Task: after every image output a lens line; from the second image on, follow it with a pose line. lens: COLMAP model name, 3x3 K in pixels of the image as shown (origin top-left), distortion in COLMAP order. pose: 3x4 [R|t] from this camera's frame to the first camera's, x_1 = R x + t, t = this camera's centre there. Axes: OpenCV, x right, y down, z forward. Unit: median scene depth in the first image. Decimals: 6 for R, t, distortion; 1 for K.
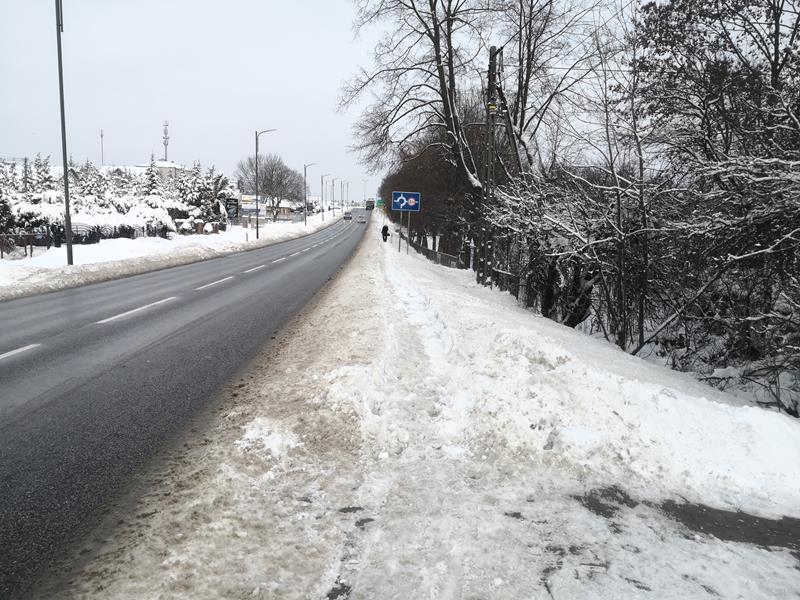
lens RADIAL K [[627.7, 0, 400.0], [0, 627.7, 300.0], [0, 0, 1]] dist [-0.003869, -0.032526]
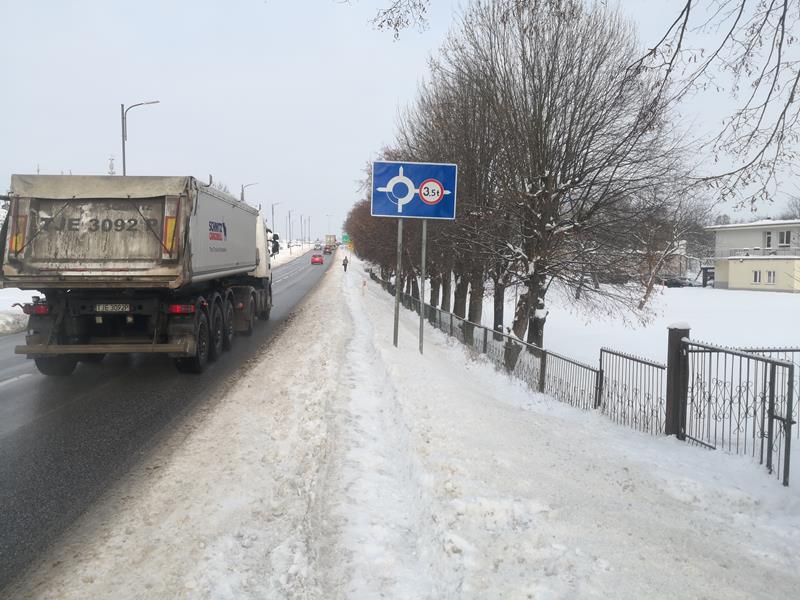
lens RADIAL K [[627.7, 0, 400.0], [0, 627.7, 300.0], [0, 0, 1]] dist [-0.003869, -0.032526]
pose [[0.998495, -0.018852, 0.051493, -0.005093], [0.021900, 0.998001, -0.059285, -0.026628], [-0.050273, 0.060324, 0.996912, 0.222443]]
